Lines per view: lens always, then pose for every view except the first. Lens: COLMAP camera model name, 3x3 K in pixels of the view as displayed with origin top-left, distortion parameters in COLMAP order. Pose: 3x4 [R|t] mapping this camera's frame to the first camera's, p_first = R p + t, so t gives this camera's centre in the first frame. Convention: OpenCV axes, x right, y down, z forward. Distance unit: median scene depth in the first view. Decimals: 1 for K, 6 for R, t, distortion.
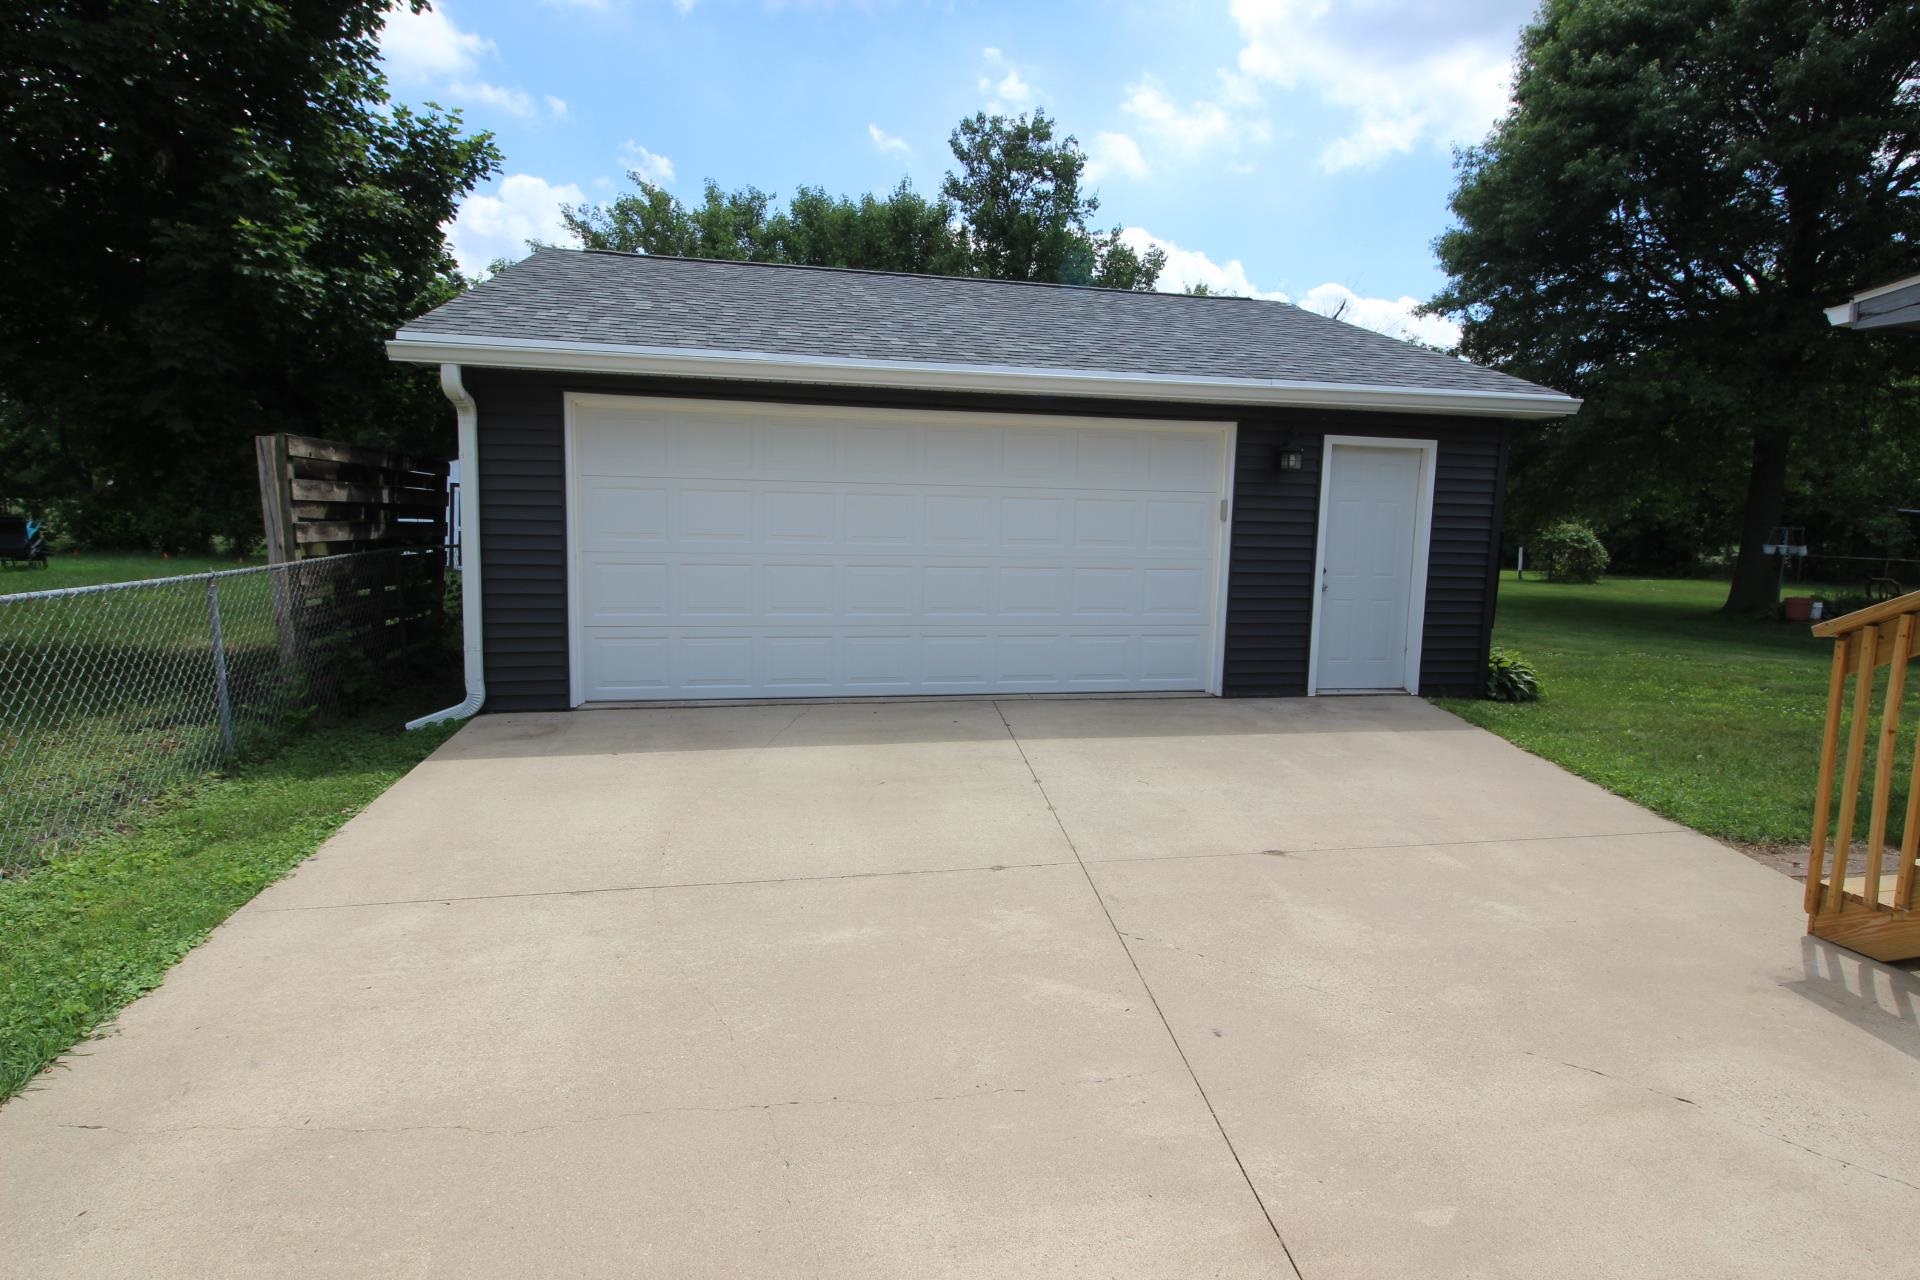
lens RADIAL K [[1061.2, 0, 960.0], [0, 1061.2, 640.0], [0, 0, 1]] dist [0.022223, -0.025099]
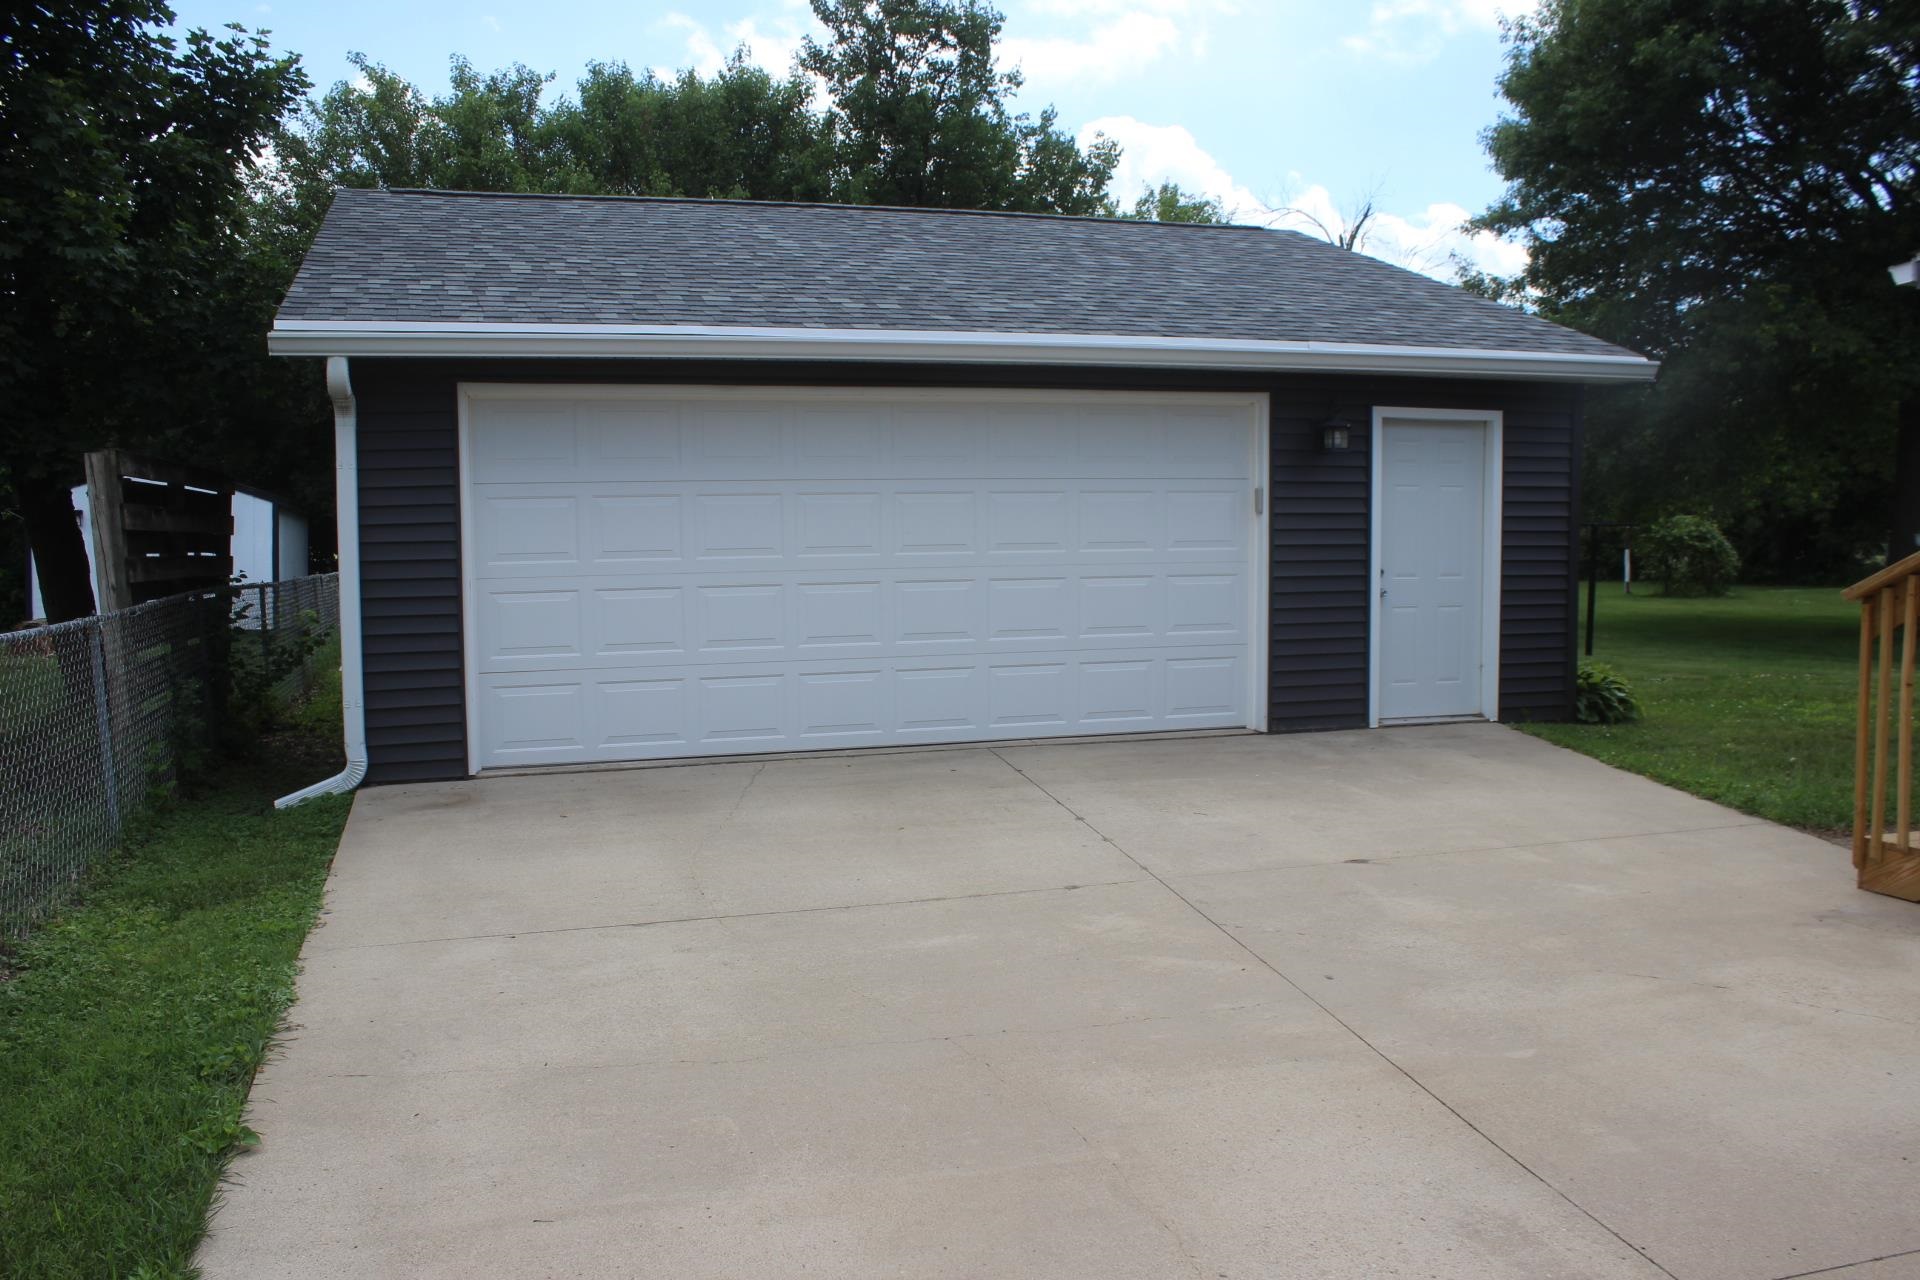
lens RADIAL K [[1619.0, 0, 971.2], [0, 1619.0, 680.0], [0, 0, 1]] dist [-0.151986, 0.135767]
pose [[0.995255, -0.042187, 0.087679, -0.076914], [0.044074, 0.998834, -0.019693, 0.026545], [-0.086746, 0.023464, 0.995954, -0.181946]]
